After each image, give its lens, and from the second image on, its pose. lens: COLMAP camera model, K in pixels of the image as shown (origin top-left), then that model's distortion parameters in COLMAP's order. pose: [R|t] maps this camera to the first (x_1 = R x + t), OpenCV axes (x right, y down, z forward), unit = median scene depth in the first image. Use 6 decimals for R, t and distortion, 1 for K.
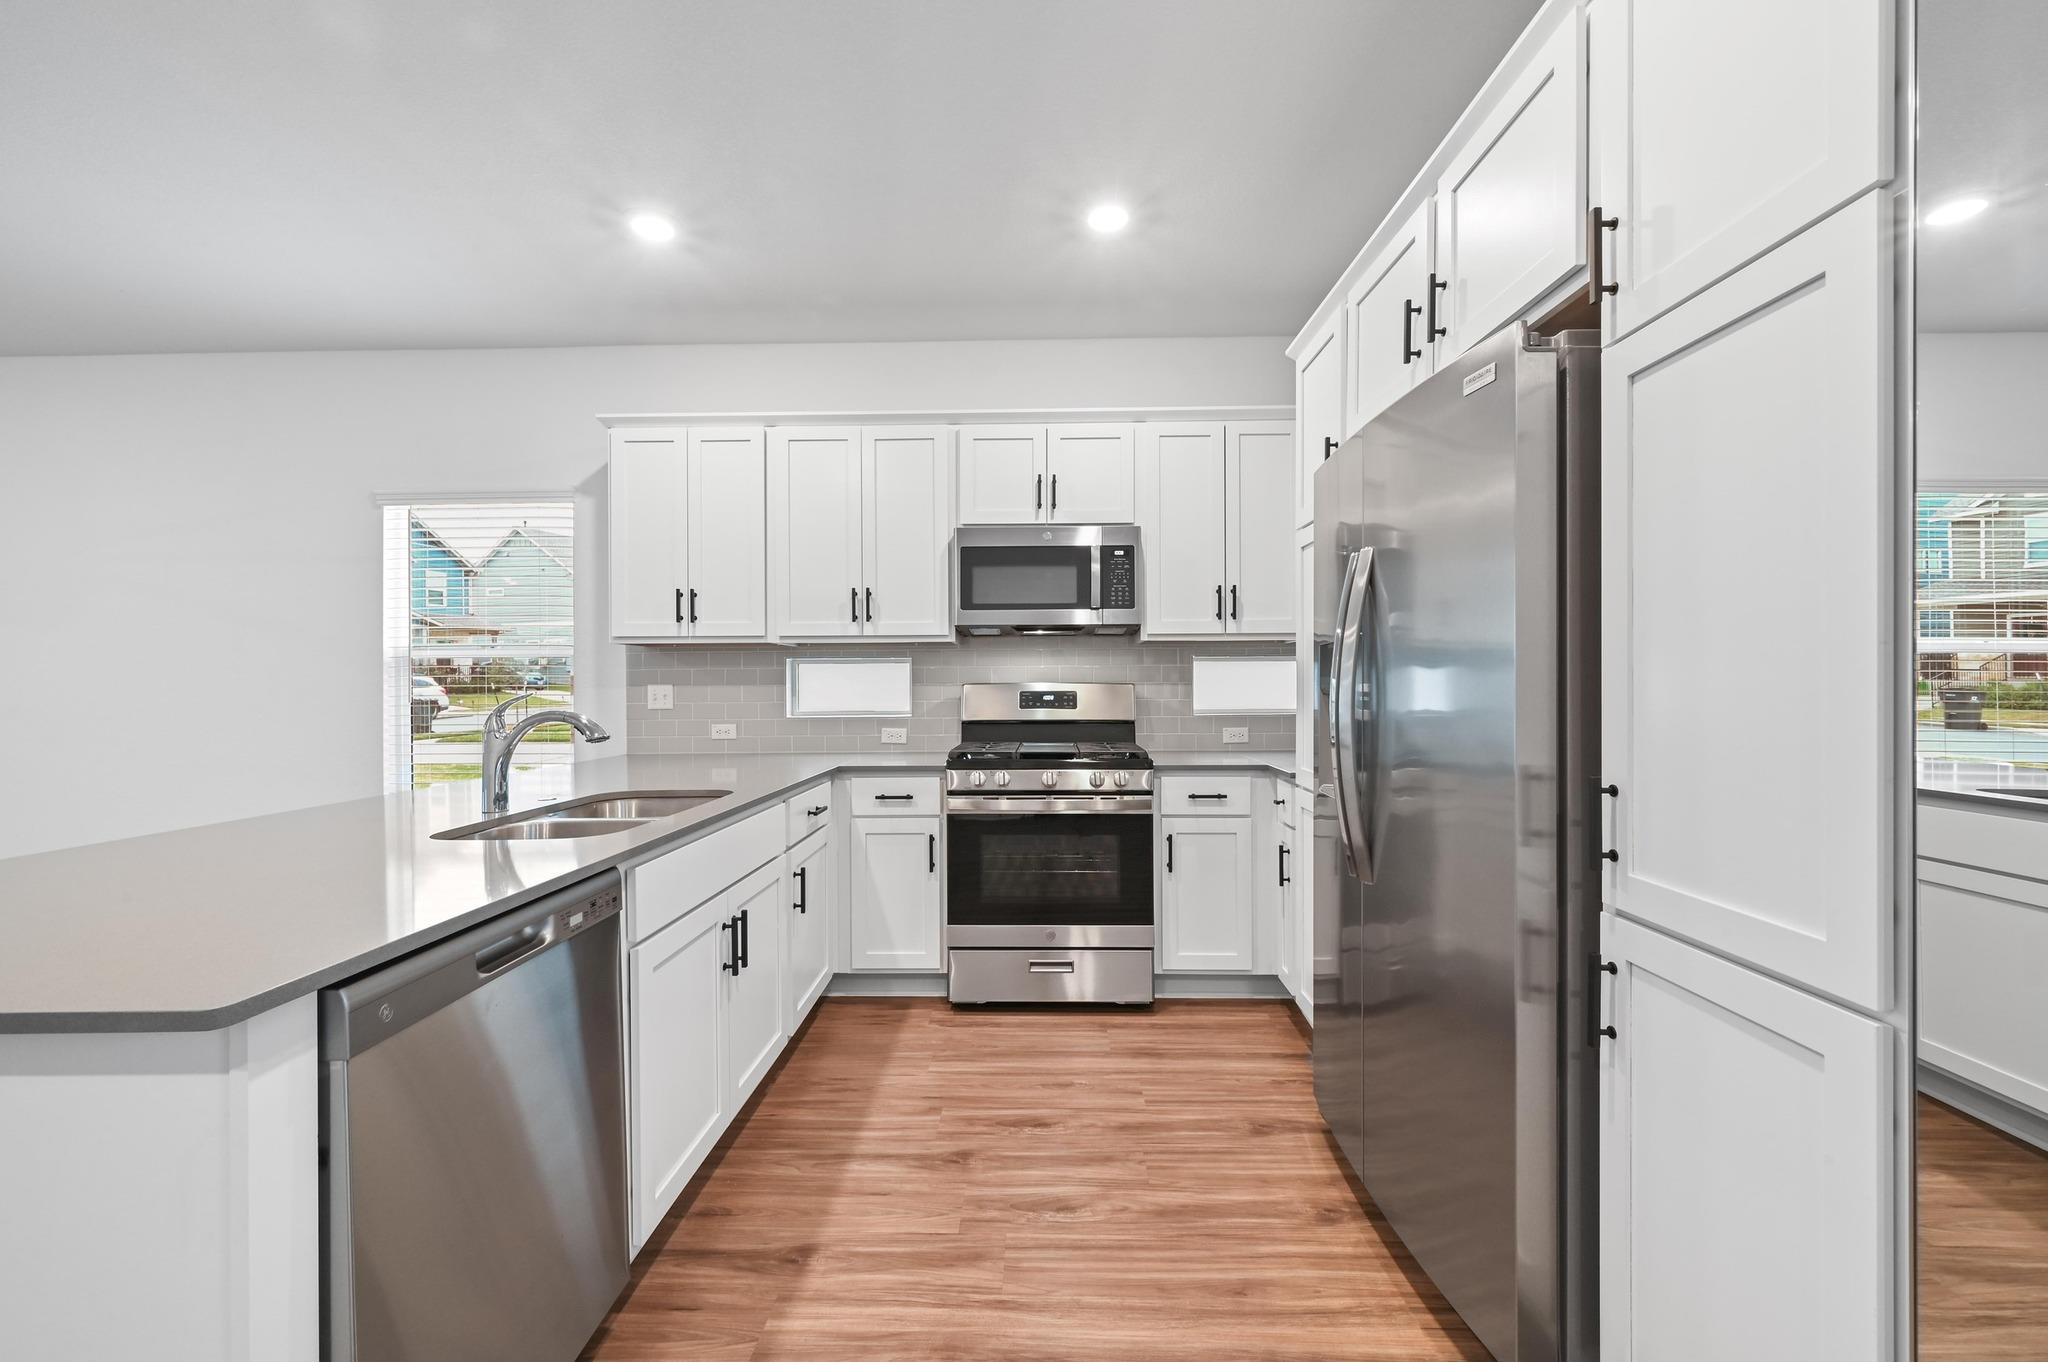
lens RADIAL K [[813.9, 0, 1020.1], [0, 813.9, 679.6], [0, 0, 1]] dist [-0.000798, 0.000976]
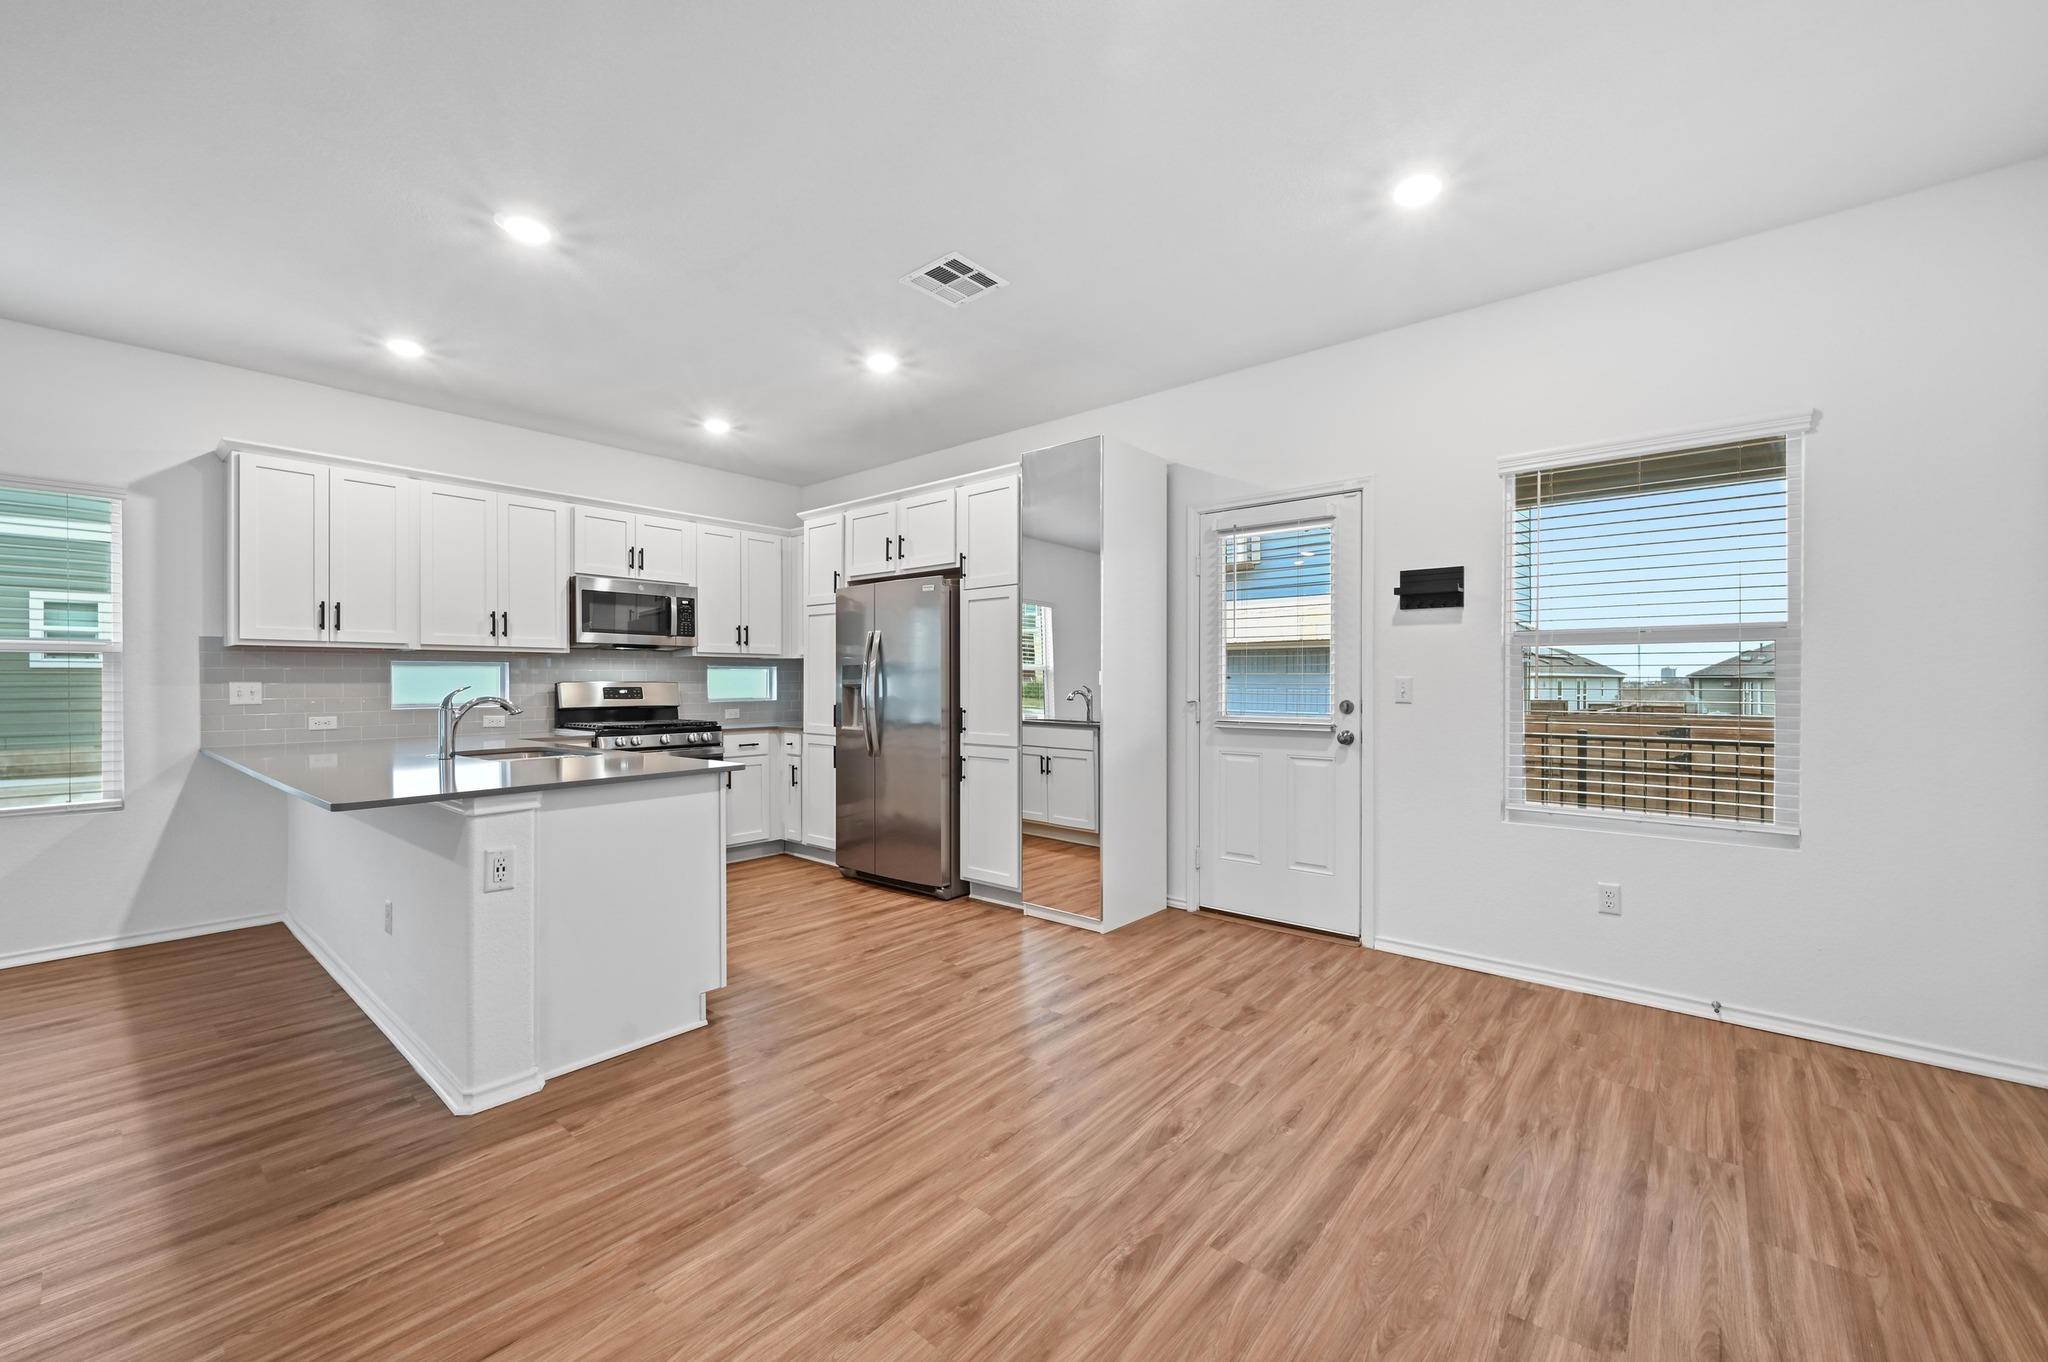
lens RADIAL K [[813.9, 0, 1018.0], [0, 813.9, 681.6], [0, 0, 1]] dist [-0.000798, 0.000976]
pose [[0.625810, 0.005171, 0.779959, -0.709583], [-0.003423, 0.999987, -0.003883, 0.007163], [-0.779968, -0.000239, 0.625819, -0.528478]]
